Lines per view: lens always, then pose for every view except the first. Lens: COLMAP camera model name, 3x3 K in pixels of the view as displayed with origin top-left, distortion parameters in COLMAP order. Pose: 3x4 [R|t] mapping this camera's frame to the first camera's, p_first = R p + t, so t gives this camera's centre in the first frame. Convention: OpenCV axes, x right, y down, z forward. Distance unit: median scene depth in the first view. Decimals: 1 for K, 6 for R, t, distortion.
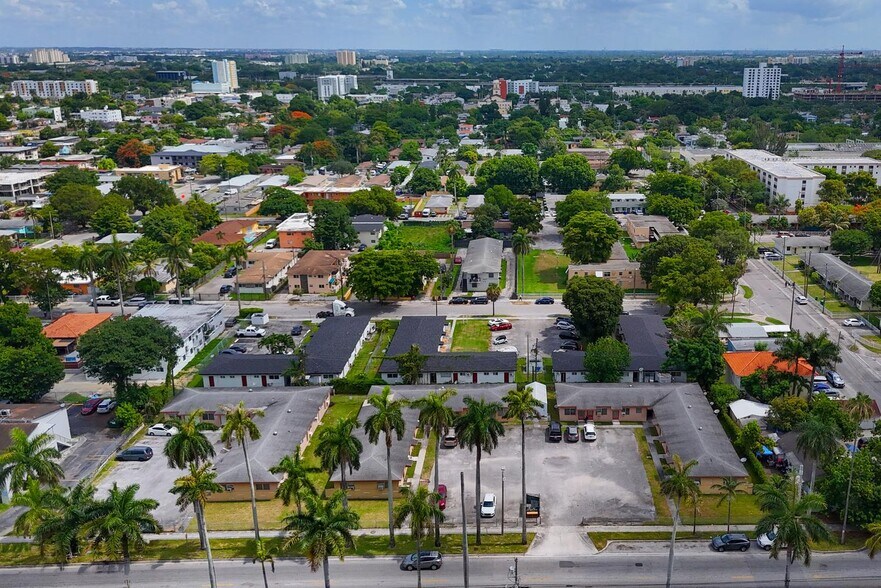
lens RADIAL K [[812.9, 0, 545.9], [0, 812.9, 278.3], [0, 0, 1]] dist [0.068481, -0.088167]
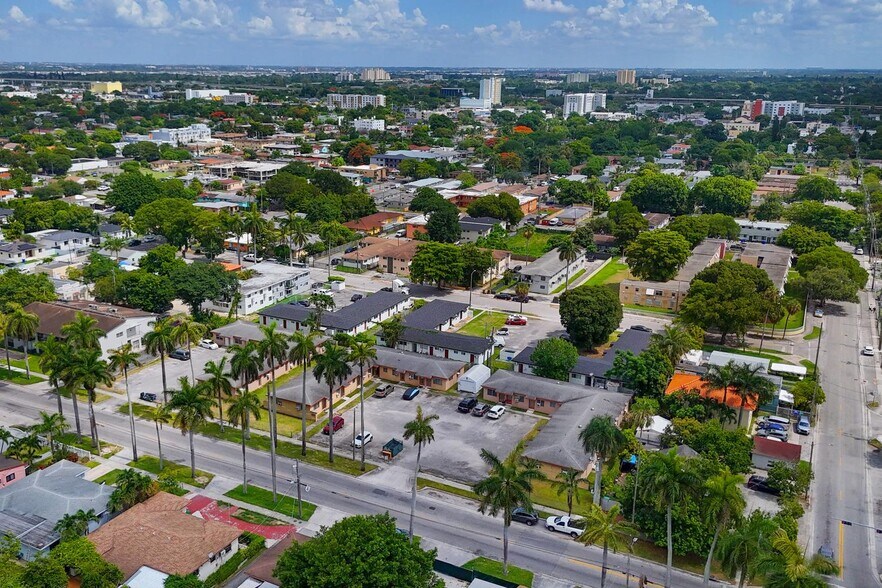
lens RADIAL K [[801.9, 0, 392.3], [0, 801.9, 294.6], [0, 0, 1]] dist [0.115031, -0.208928]
pose [[0.866092, 0.140157, -0.479835, 0.298164], [-0.140483, 0.989448, 0.035444, 0.008267], [0.479739, 0.036711, 0.876643, -0.024159]]
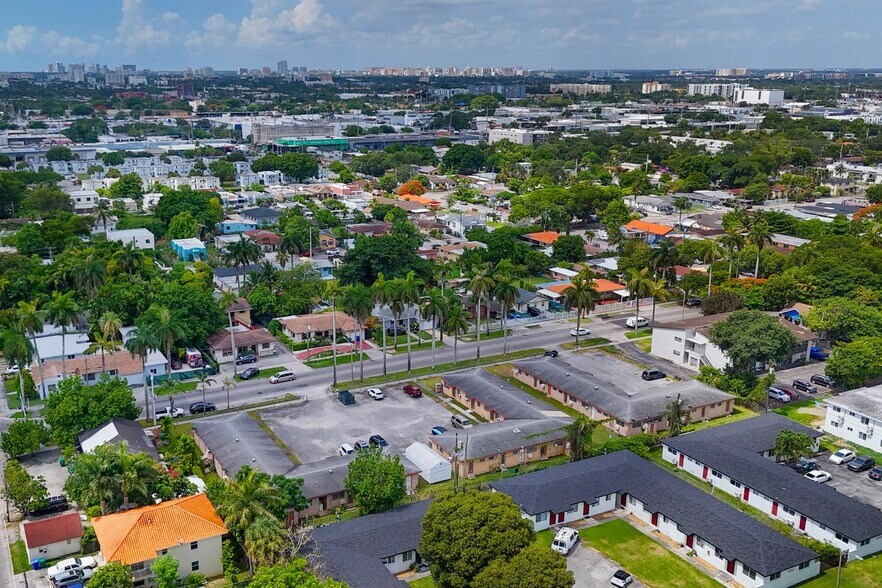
lens RADIAL K [[837.2, 0, 372.1], [0, 837.2, 295.5], [0, 0, 1]] dist [0.078171, -0.123576]
pose [[-0.904628, 0.107178, -0.412505, 0.294150], [-0.119648, 0.865080, 0.487156, -0.325832], [0.409062, 0.490051, -0.769752, 1.165222]]
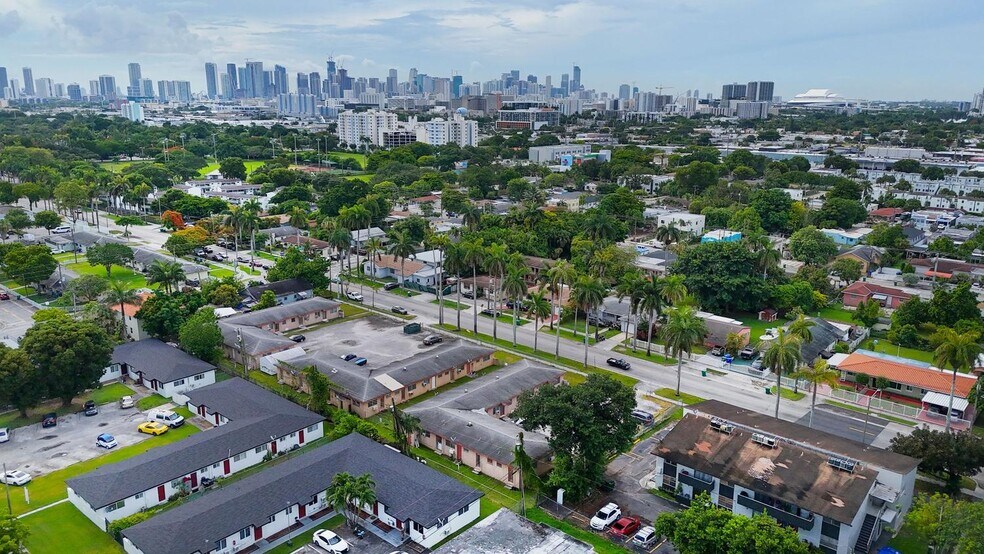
lens RADIAL K [[723.6, 0, 492.3], [0, 723.6, 279.2], [0, 0, 1]] dist [0.075795, -0.079073]
pose [[-0.730719, -0.173171, 0.660349, -0.619546], [0.177781, 0.885647, 0.428980, -0.232183], [-0.659123, 0.430861, -0.616373, 1.006079]]
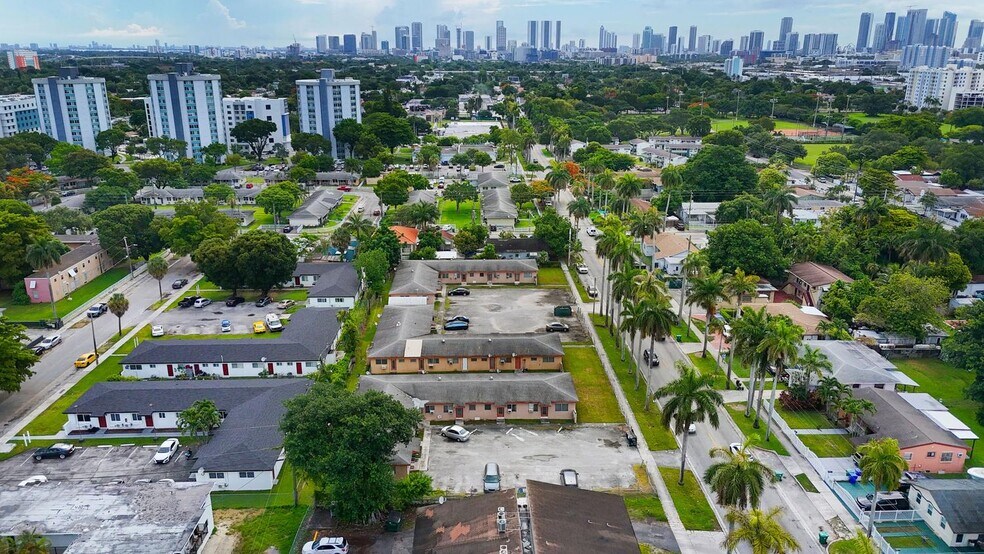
lens RADIAL K [[723.6, 0, 492.3], [0, 723.6, 279.2], [0, 0, 1]] dist [0.075795, -0.079073]
pose [[0.000462, -0.305185, 0.952293, -0.731790], [0.270781, 0.916755, 0.293664, -0.116688], [-0.962641, 0.257727, 0.083061, 0.576446]]
